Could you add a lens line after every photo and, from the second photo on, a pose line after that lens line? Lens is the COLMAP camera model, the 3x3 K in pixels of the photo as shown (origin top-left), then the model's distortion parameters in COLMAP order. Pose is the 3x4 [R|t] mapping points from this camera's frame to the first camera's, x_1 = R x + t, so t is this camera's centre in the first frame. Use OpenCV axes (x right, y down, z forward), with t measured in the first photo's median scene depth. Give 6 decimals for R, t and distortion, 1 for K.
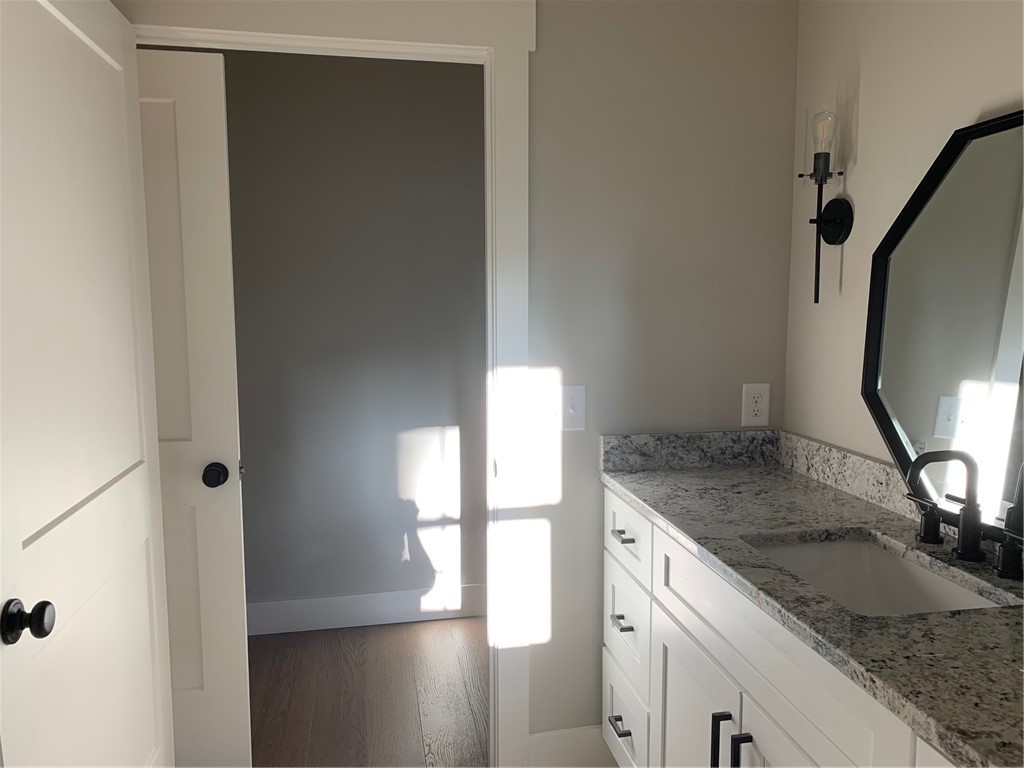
lens RADIAL K [[783.6, 0, 513.1], [0, 783.6, 381.7], [0, 0, 1]] dist [0.020772, -0.018295]
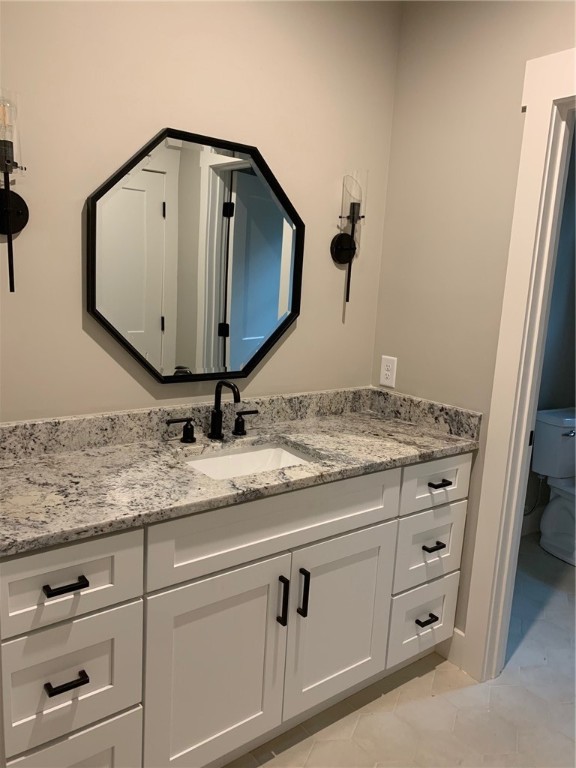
lens RADIAL K [[587.7, 0, 287.9], [0, 587.7, 385.9], [0, 0, 1]] dist [0.020772, -0.018295]
pose [[-0.469072, -0.183679, 0.863848, -0.520455], [0.040902, 0.972565, 0.229006, -0.157016], [-0.882212, 0.142753, -0.448690, 1.157122]]
